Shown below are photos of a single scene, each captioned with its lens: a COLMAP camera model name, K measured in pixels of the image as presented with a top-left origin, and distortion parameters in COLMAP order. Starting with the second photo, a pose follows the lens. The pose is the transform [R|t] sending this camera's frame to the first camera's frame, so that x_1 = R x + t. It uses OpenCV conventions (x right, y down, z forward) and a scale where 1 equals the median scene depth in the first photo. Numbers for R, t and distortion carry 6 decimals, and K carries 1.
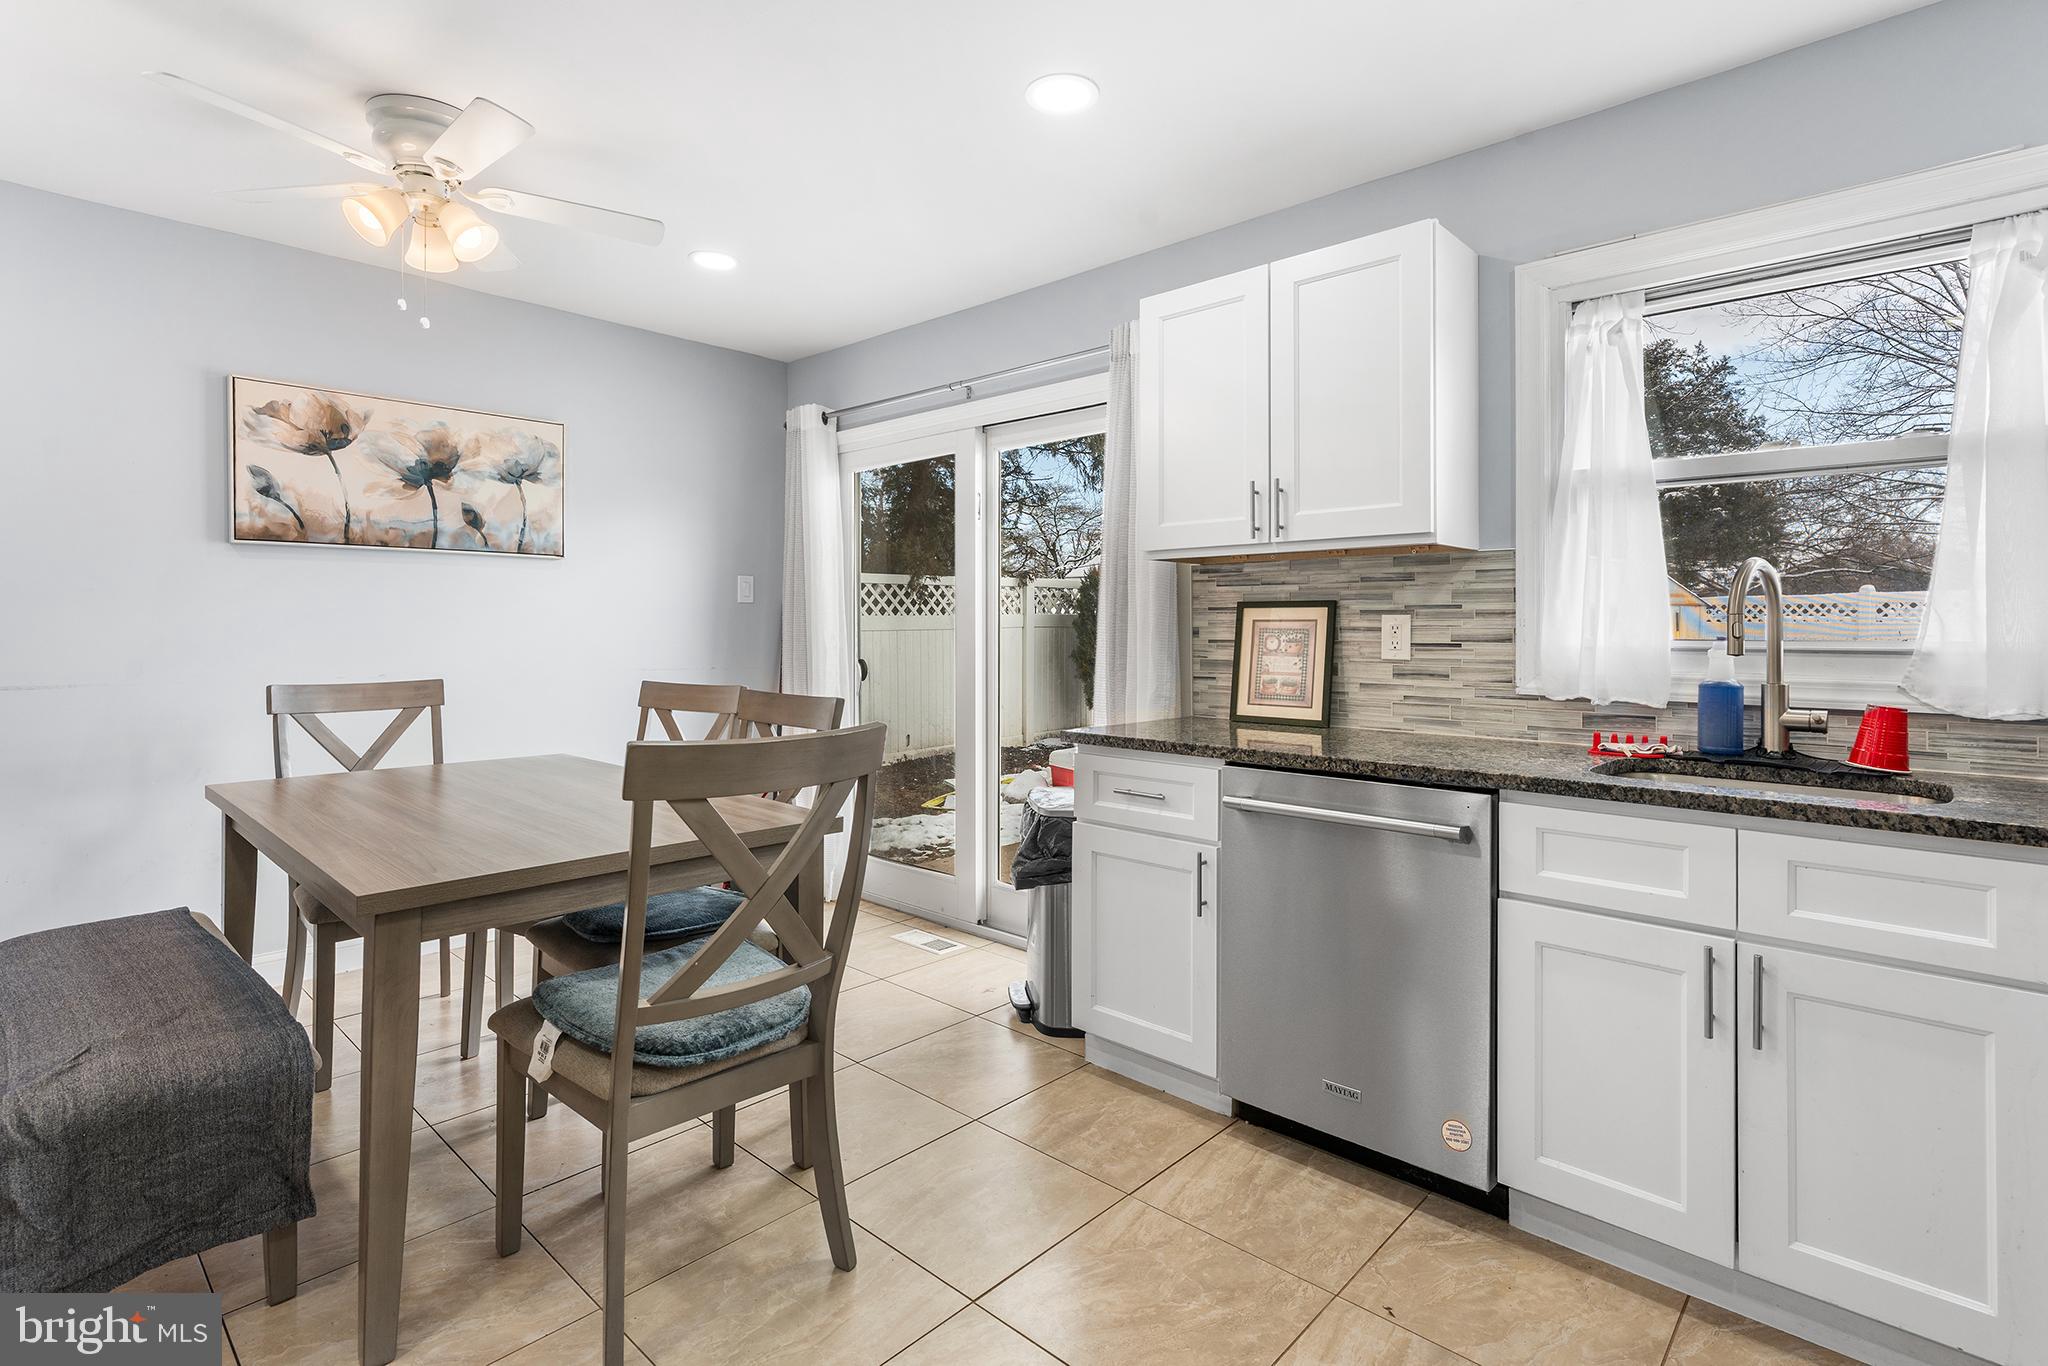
lens RADIAL K [[966.5, 0, 1008.5], [0, 966.5, 621.6], [0, 0, 1]] dist [-0.000890, 0.000091]
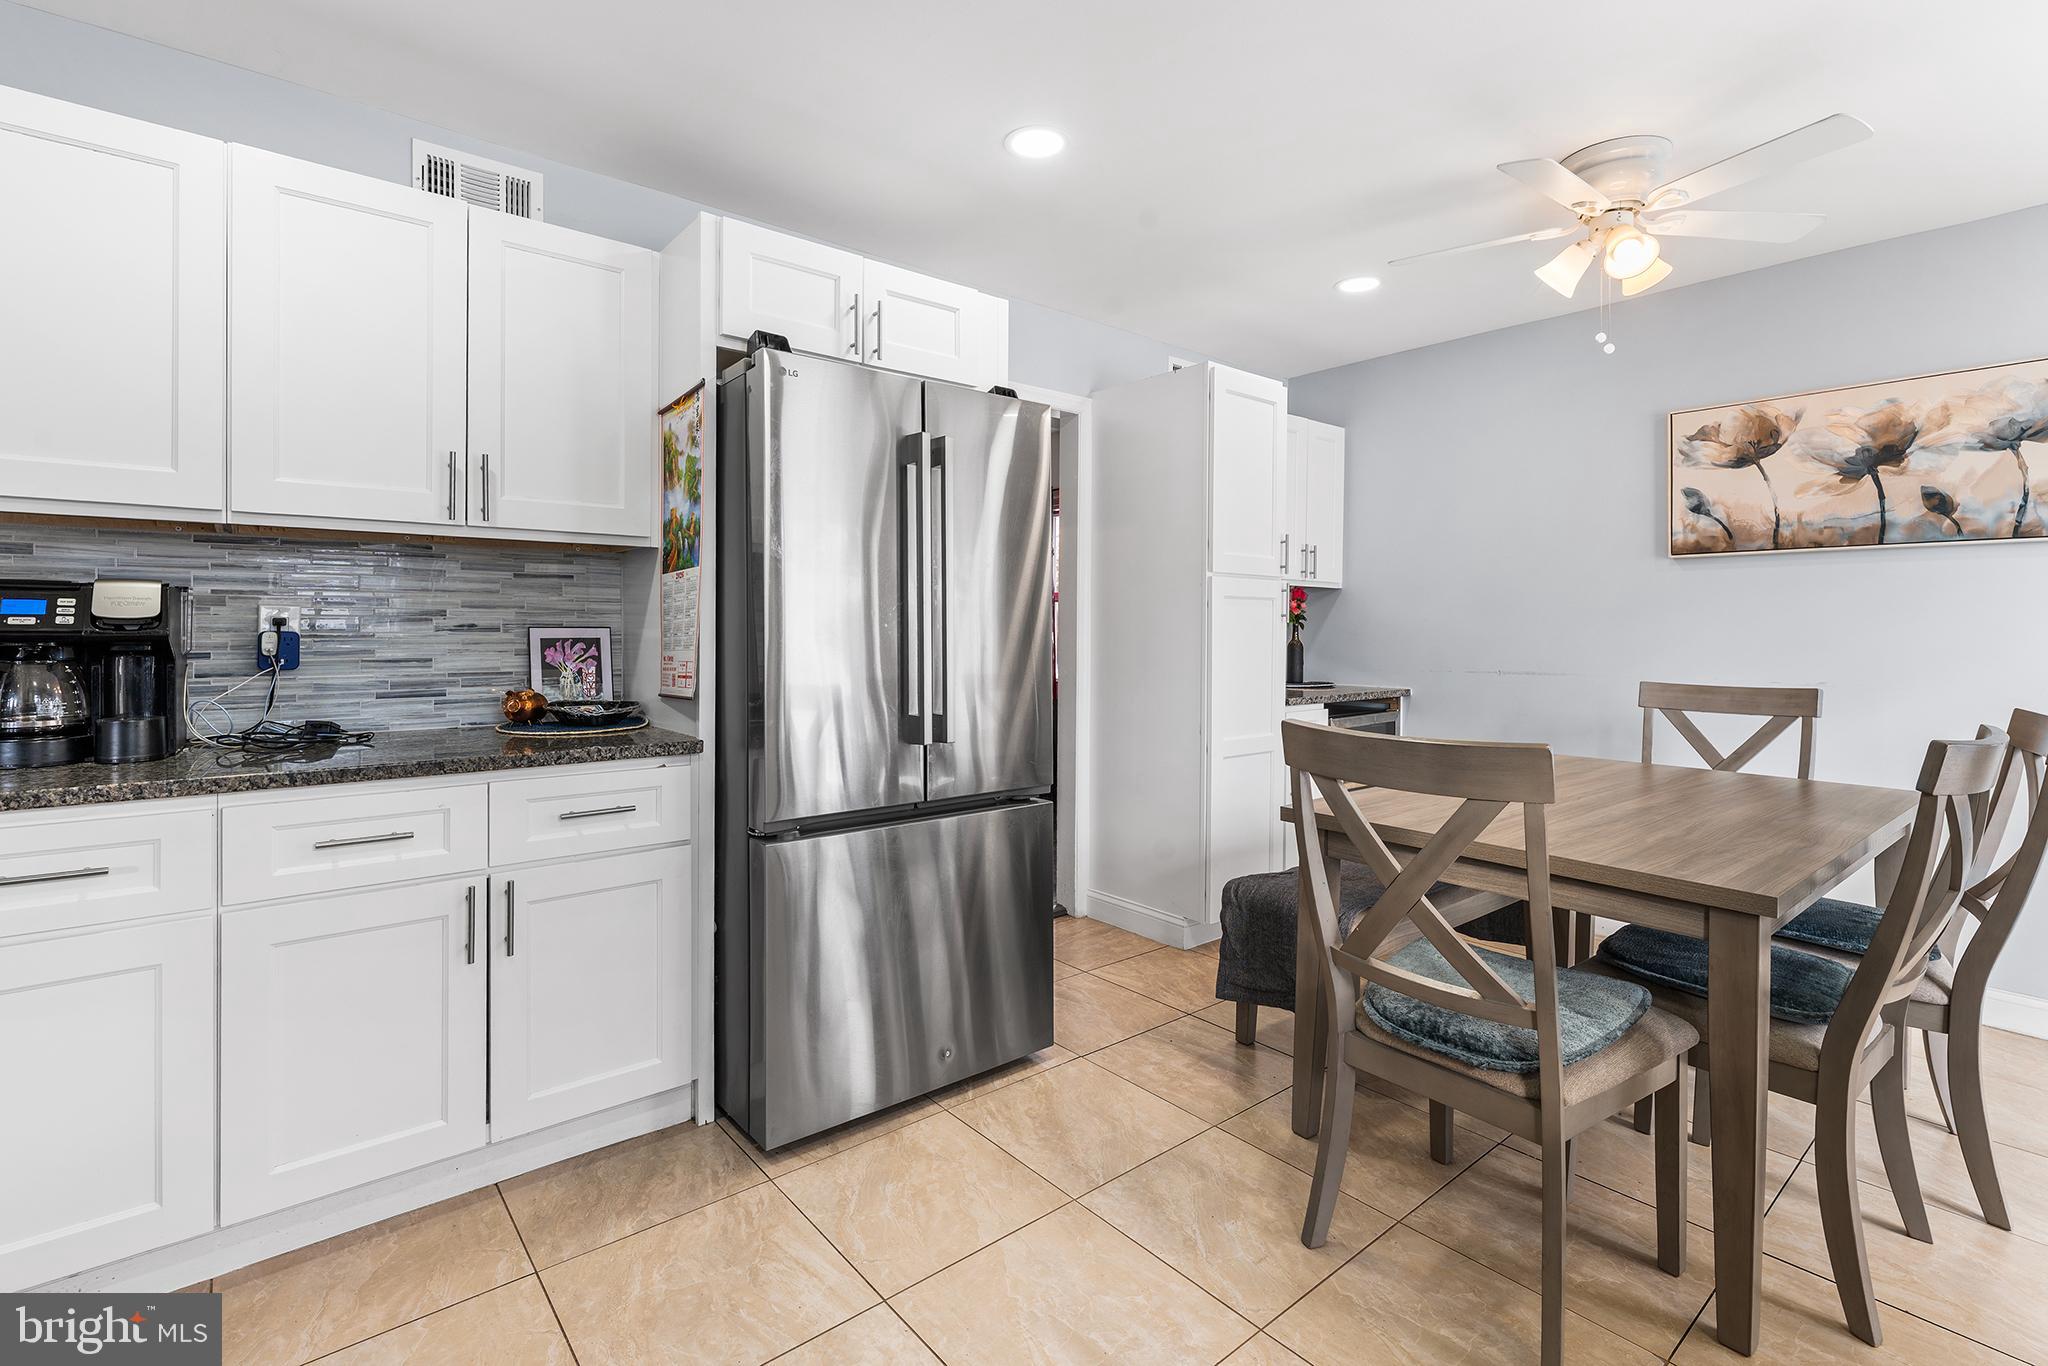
lens RADIAL K [[966.5, 0, 1058.2], [0, 966.5, 626.5], [0, 0, 1]] dist [-0.000890, 0.000091]
pose [[-0.088357, -0.002553, -0.996086, 0.383653], [0.000544, 0.999996, -0.002612, 0.002331], [0.996089, -0.000773, -0.088355, 0.351423]]
